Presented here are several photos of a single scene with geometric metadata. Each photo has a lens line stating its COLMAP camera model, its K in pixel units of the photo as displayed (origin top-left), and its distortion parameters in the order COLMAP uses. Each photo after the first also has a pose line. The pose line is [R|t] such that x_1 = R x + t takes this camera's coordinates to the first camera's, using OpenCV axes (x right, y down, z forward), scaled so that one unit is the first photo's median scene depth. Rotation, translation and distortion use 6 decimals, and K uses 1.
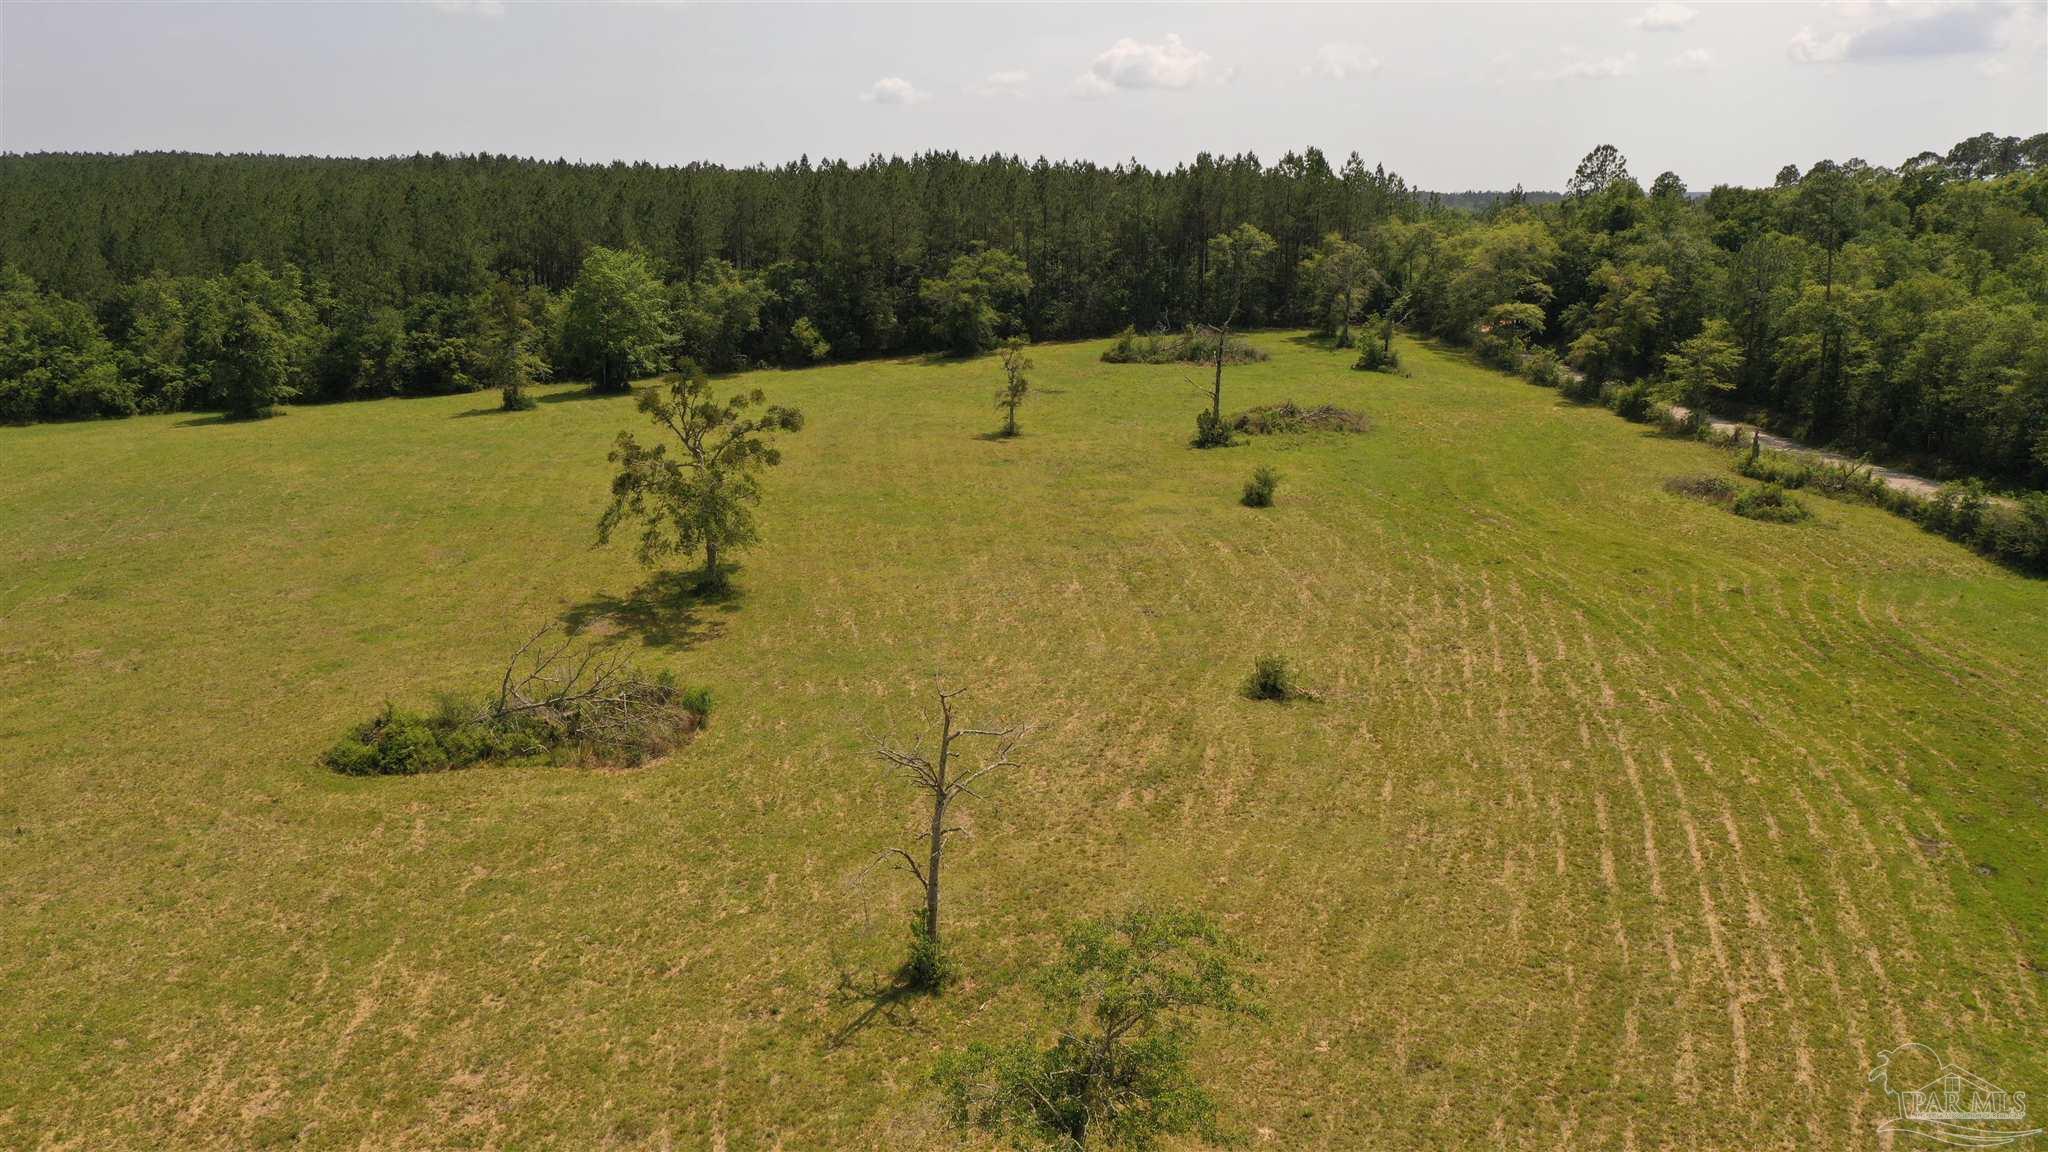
lens RADIAL K [[1623.5, 0, 1033.2], [0, 1623.5, 576.3], [0, 0, 1]] dist [0.009415, 0.010163]
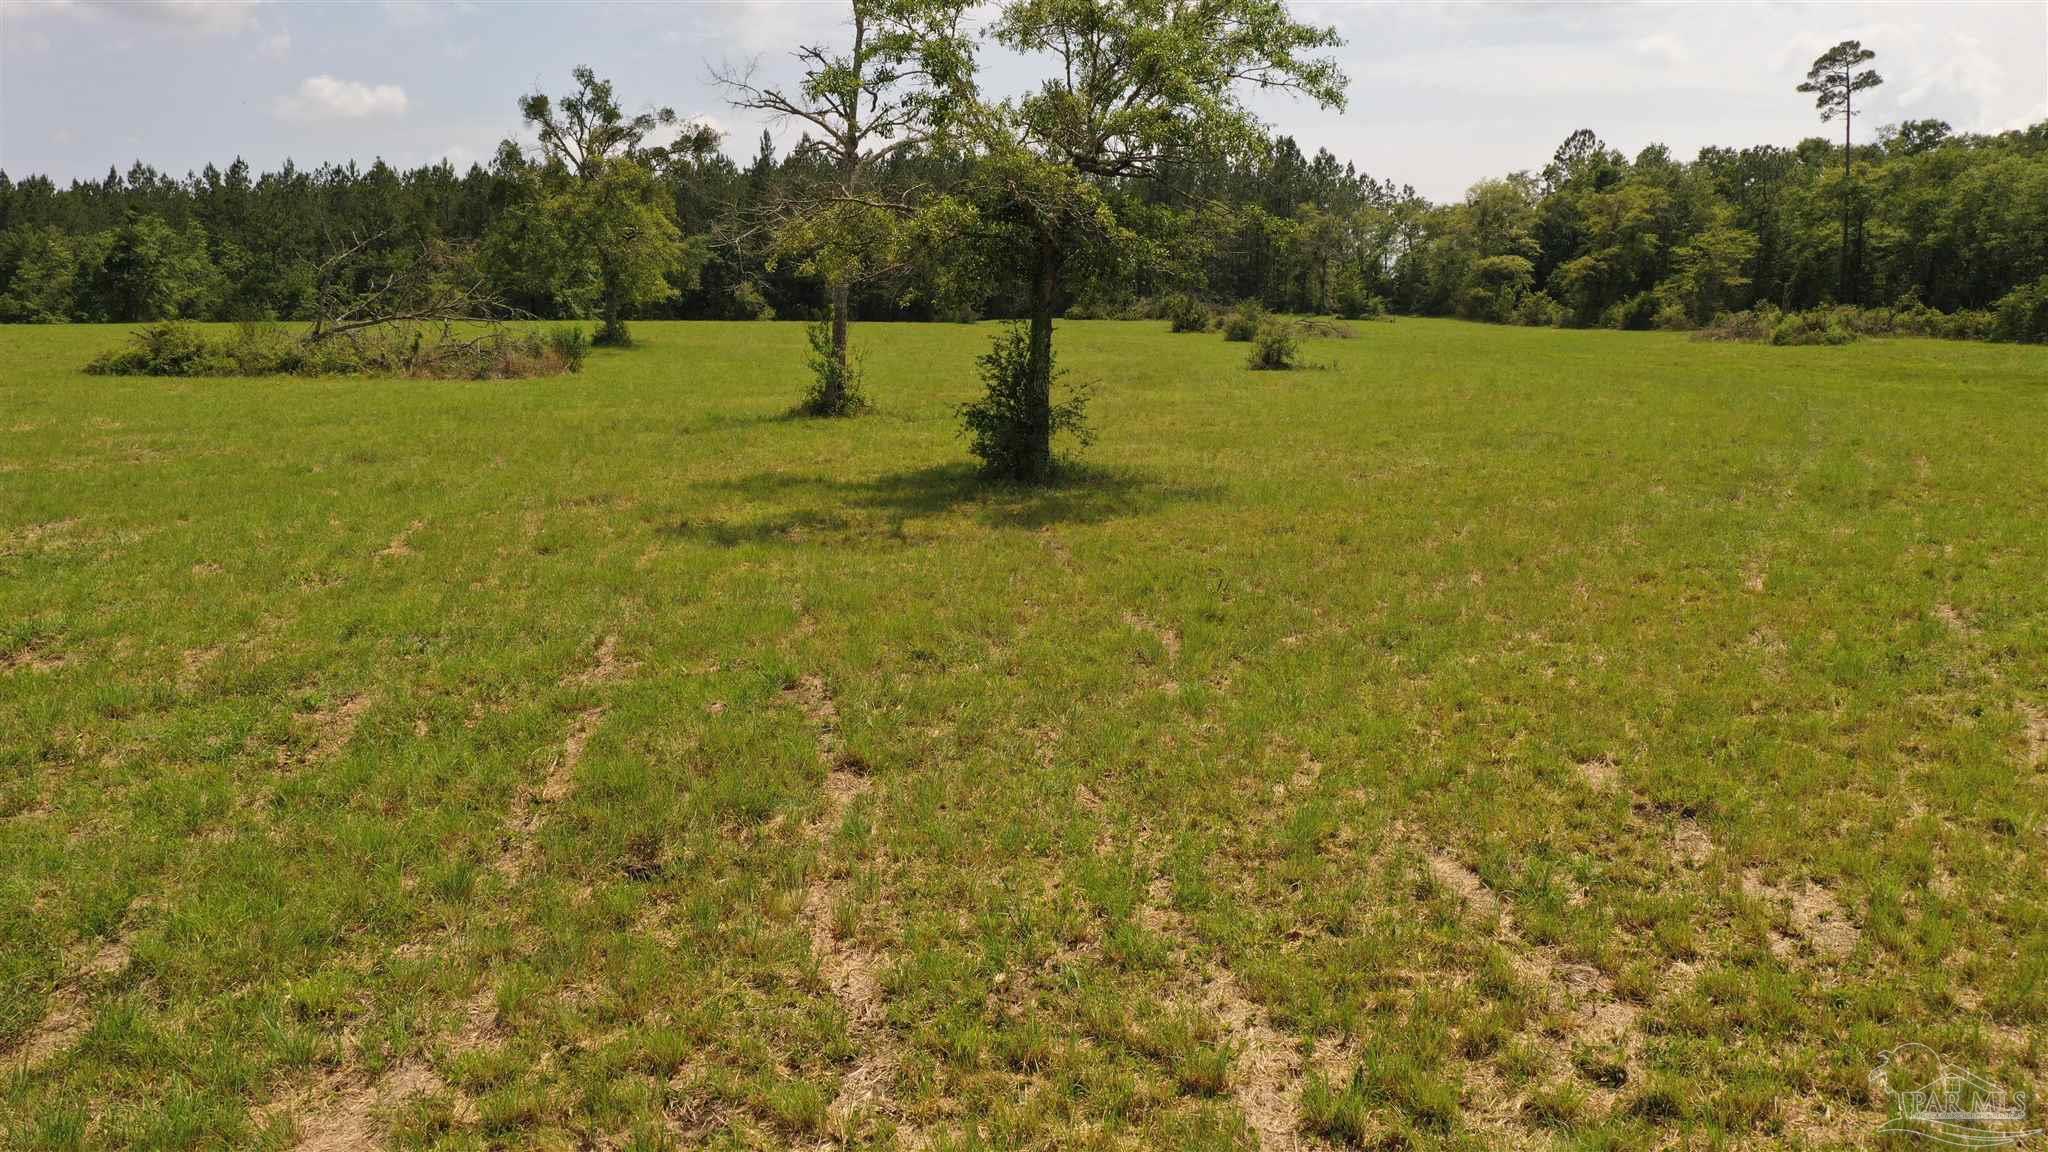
lens RADIAL K [[1623.5, 0, 1034.2], [0, 1623.5, 584.3], [0, 0, 1]] dist [0.009415, 0.010163]
pose [[0.999714, -0.002717, 0.023743, 0.001603], [0.004836, 0.995962, -0.089641, 0.107556], [-0.023404, 0.089730, 0.995691, 0.082084]]
